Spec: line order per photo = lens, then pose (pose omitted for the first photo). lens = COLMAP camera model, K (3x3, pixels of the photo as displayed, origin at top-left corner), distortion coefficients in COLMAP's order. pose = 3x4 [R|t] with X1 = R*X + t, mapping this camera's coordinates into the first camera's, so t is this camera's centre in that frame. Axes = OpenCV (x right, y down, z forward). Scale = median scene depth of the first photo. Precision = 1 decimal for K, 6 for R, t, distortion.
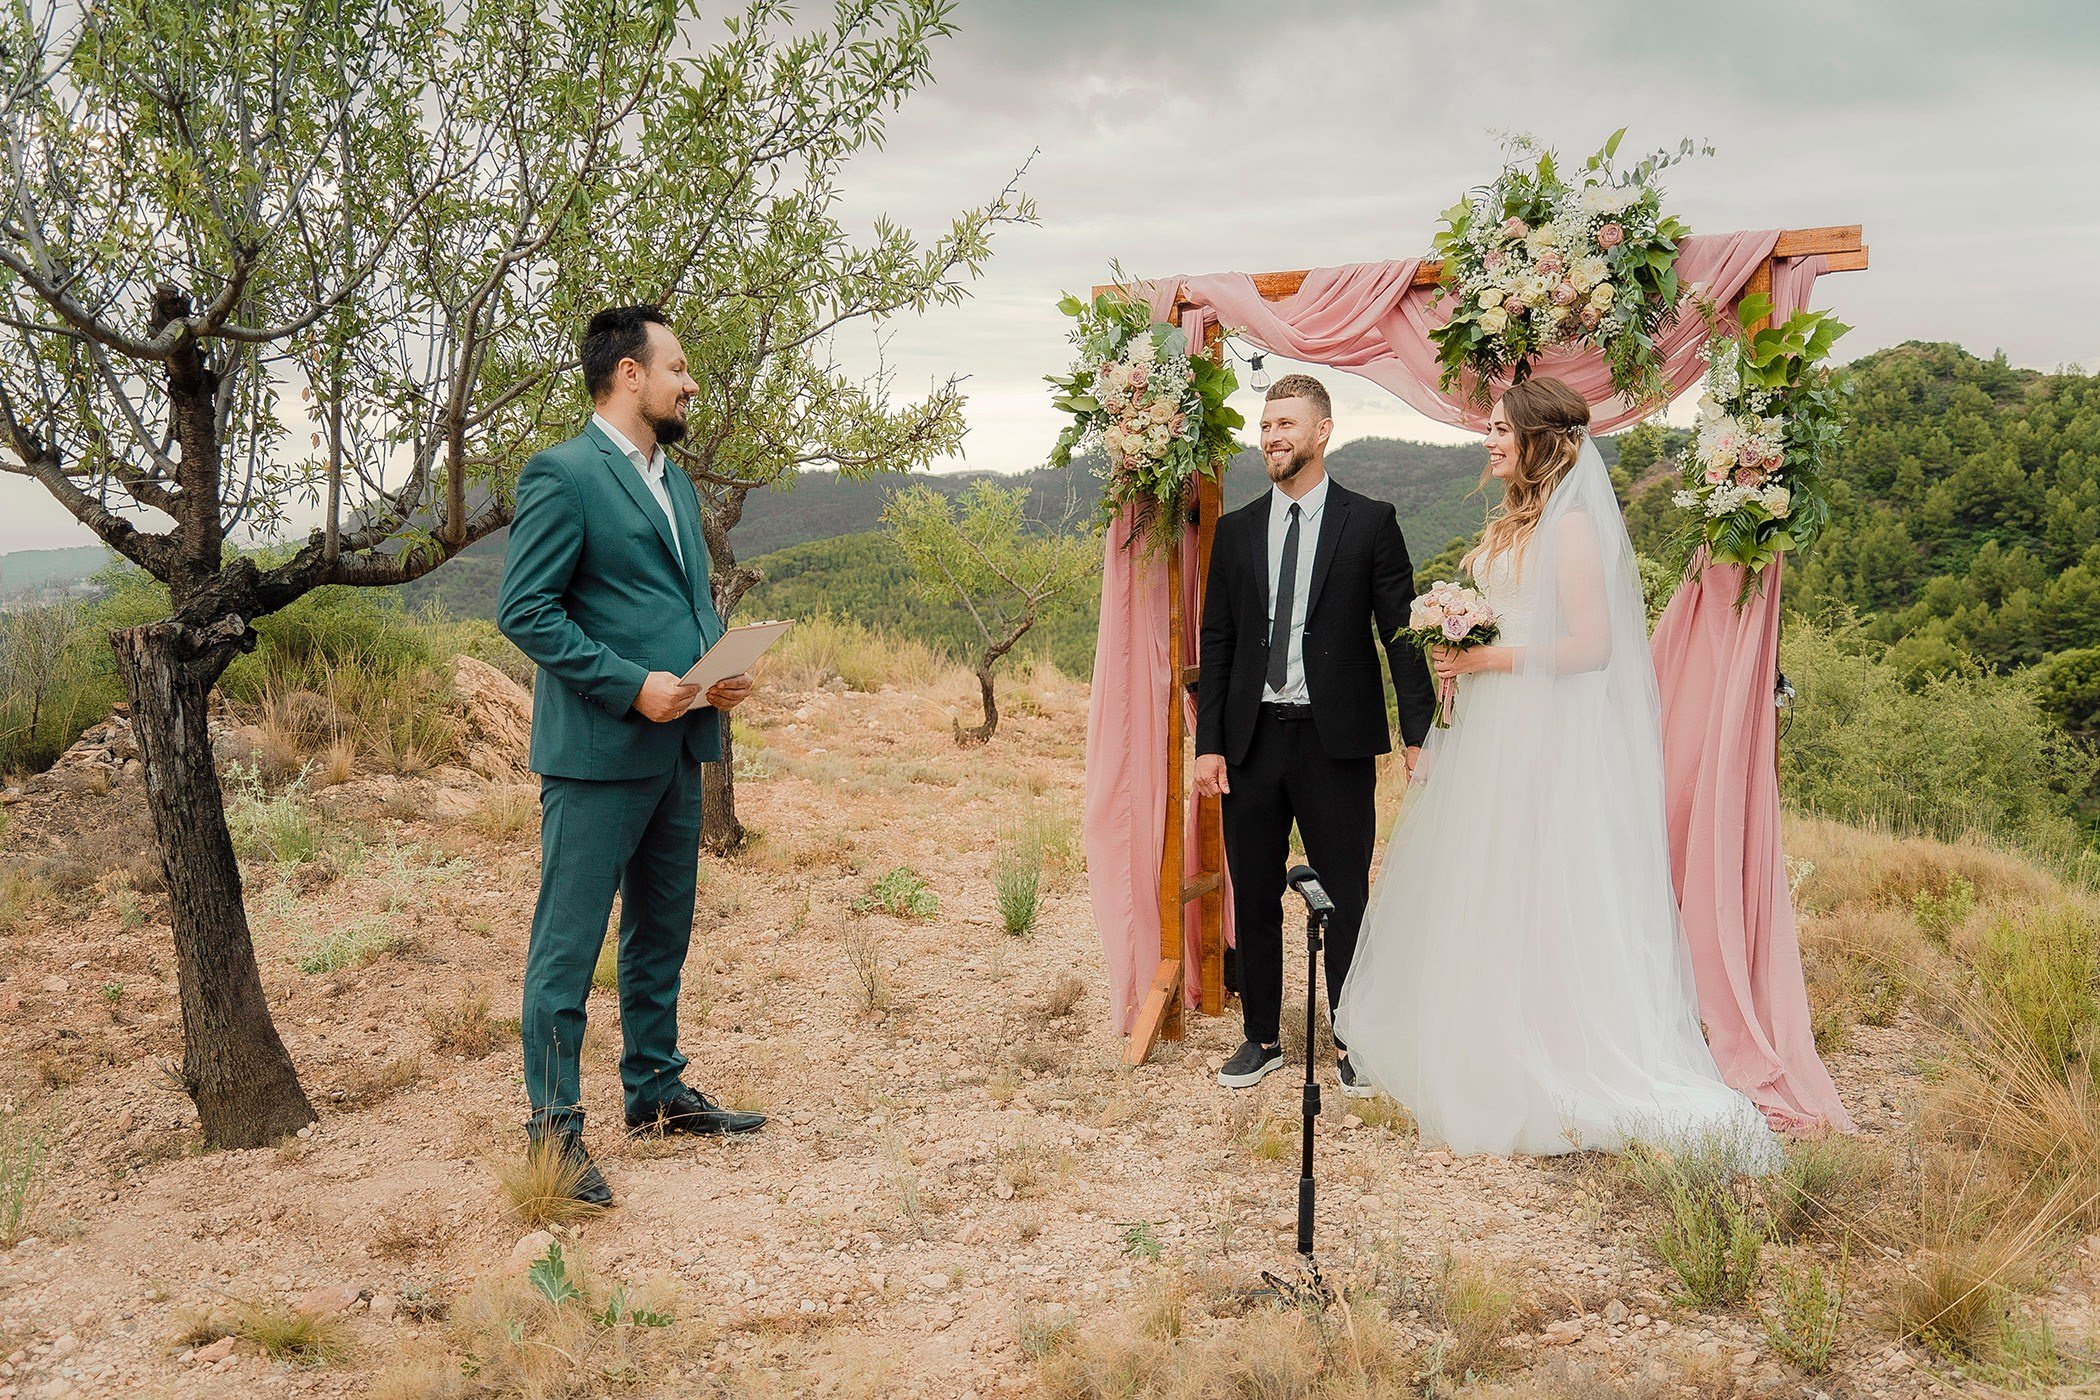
lens RADIAL K [[2010.7, 0, 1050.9], [0, 2010.7, 710.1], [0, 0, 1]] dist [0.064034, 0.000000]
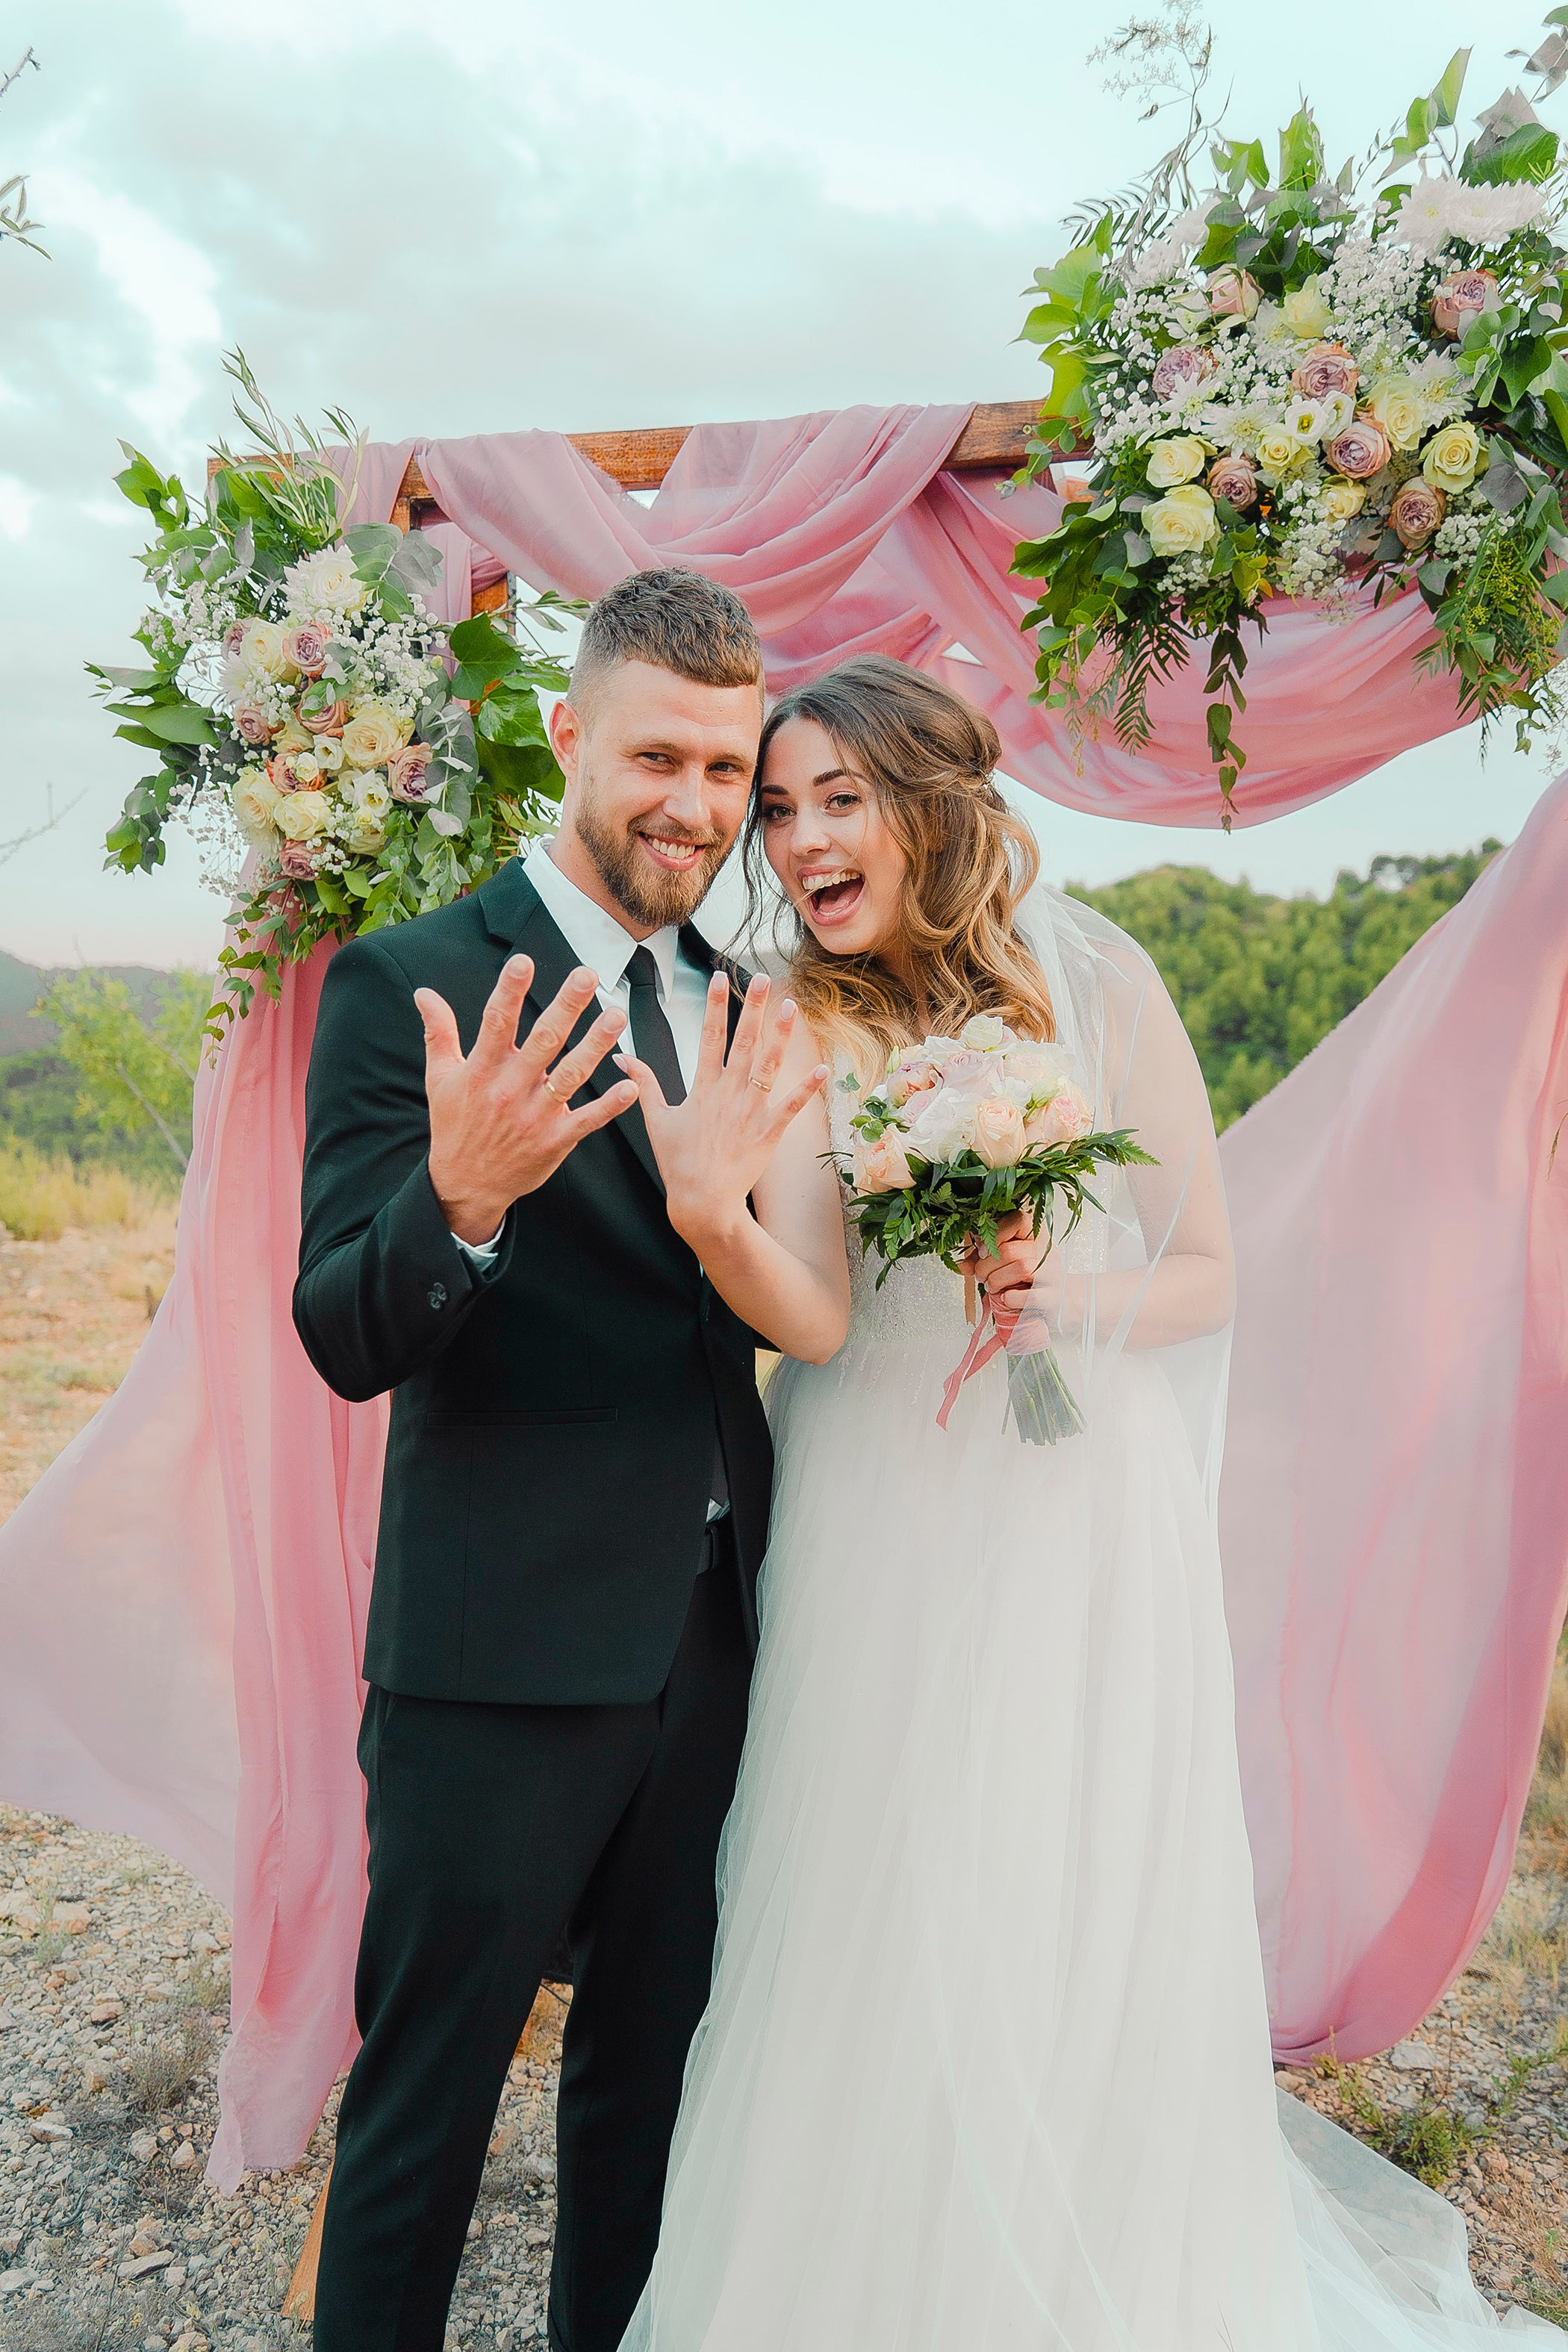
lens RADIAL K [[2056.3, 0, 788.9], [0, 2056.3, 1173.9], [0, 0, 1]] dist [0.035106, 0.001134]
pose [[0.975807, -0.005751, 0.218556, 0.045571], [0.010686, 0.999714, -0.021403, -0.047805], [-0.218370, 0.023221, 0.975590, 0.565174]]
